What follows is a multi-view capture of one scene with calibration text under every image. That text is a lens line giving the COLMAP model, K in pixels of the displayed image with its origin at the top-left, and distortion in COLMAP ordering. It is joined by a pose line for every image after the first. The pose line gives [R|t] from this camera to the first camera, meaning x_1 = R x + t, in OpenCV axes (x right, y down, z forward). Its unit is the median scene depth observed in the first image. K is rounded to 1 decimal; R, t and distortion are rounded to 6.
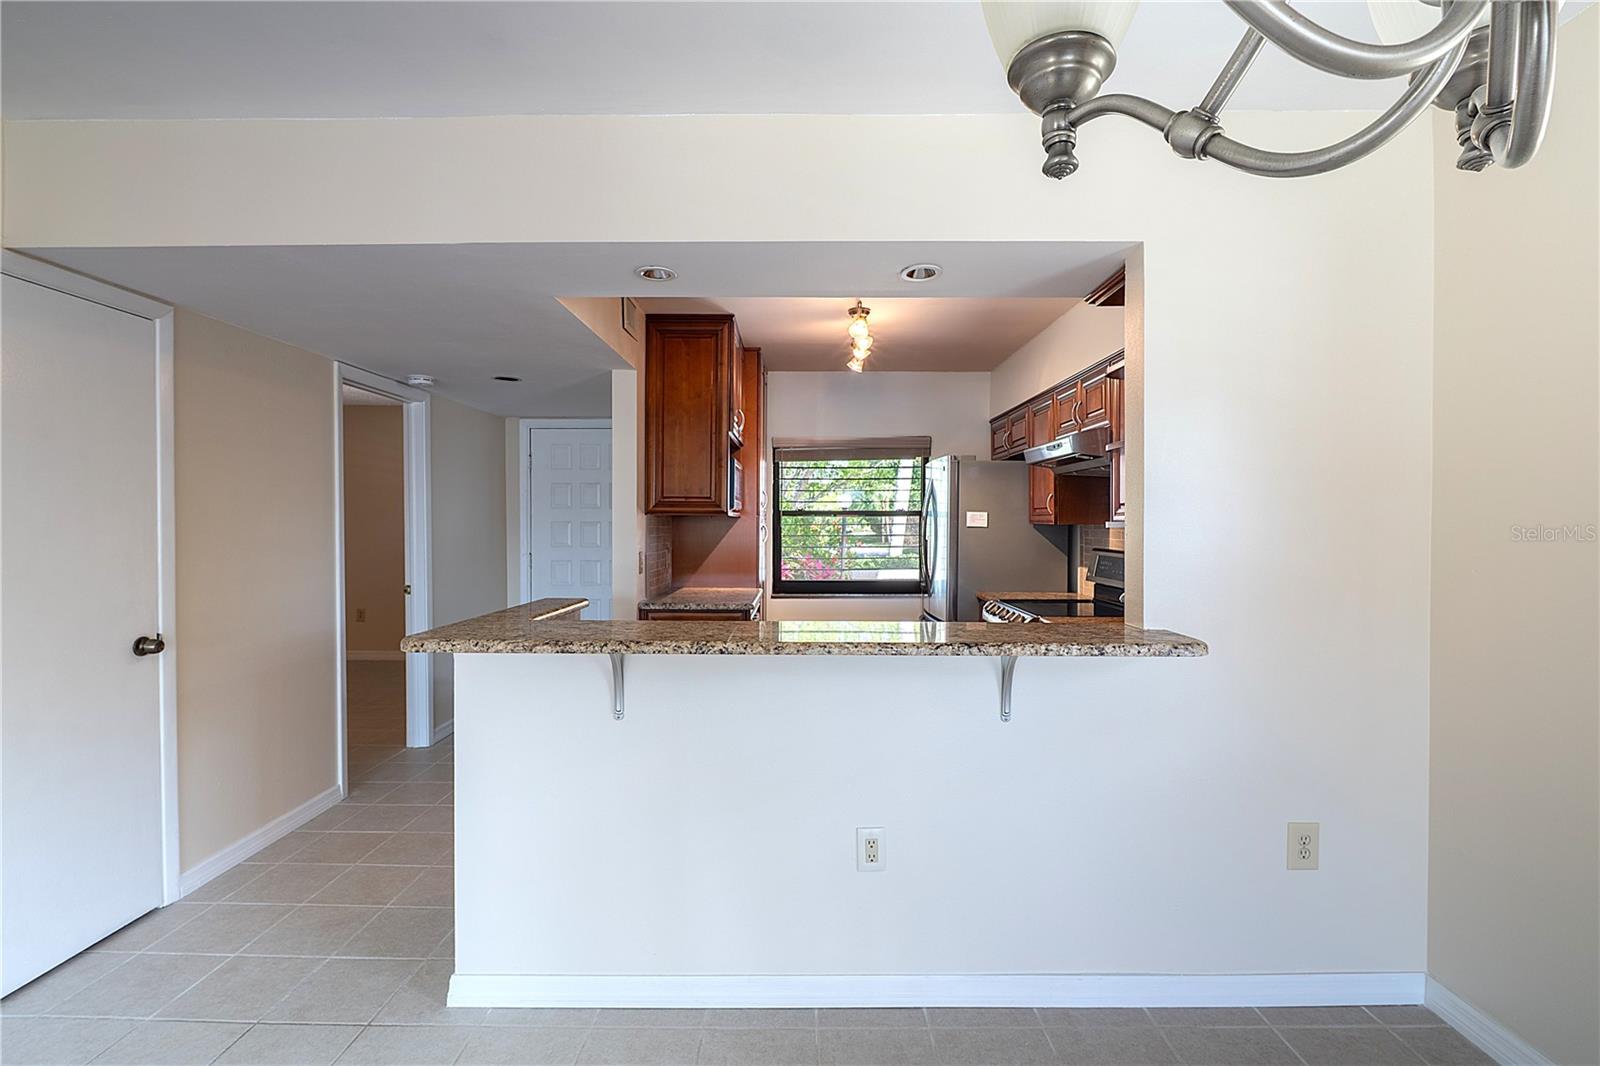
lens RADIAL K [[733.1, 0, 794.1], [0, 733.1, 529.6], [0, 0, 1]] dist [0.000113, 0.000581]
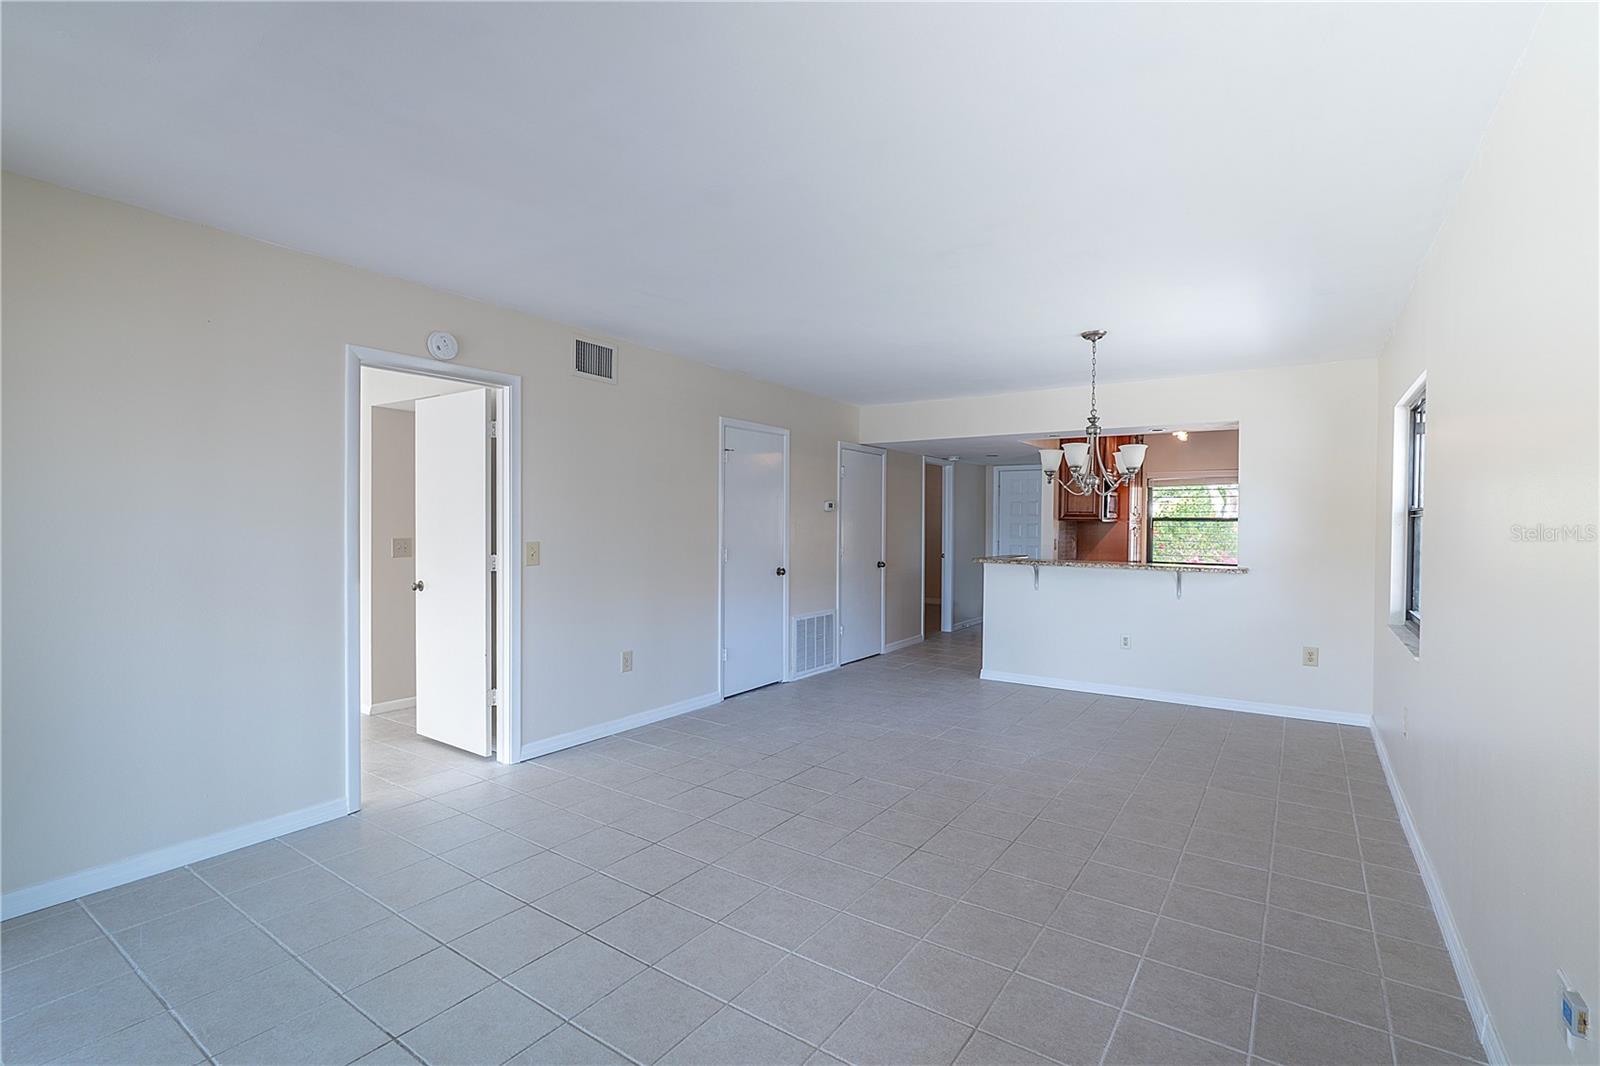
lens RADIAL K [[733.1, 0, 794.1], [0, 733.1, 529.6], [0, 0, 1]] dist [0.000113, 0.000581]
pose [[0.828065, 0.011262, -0.560520, 0.332086], [-0.008732, 0.999936, 0.007191, -0.004585], [0.560565, -0.001060, 0.828110, -1.100281]]
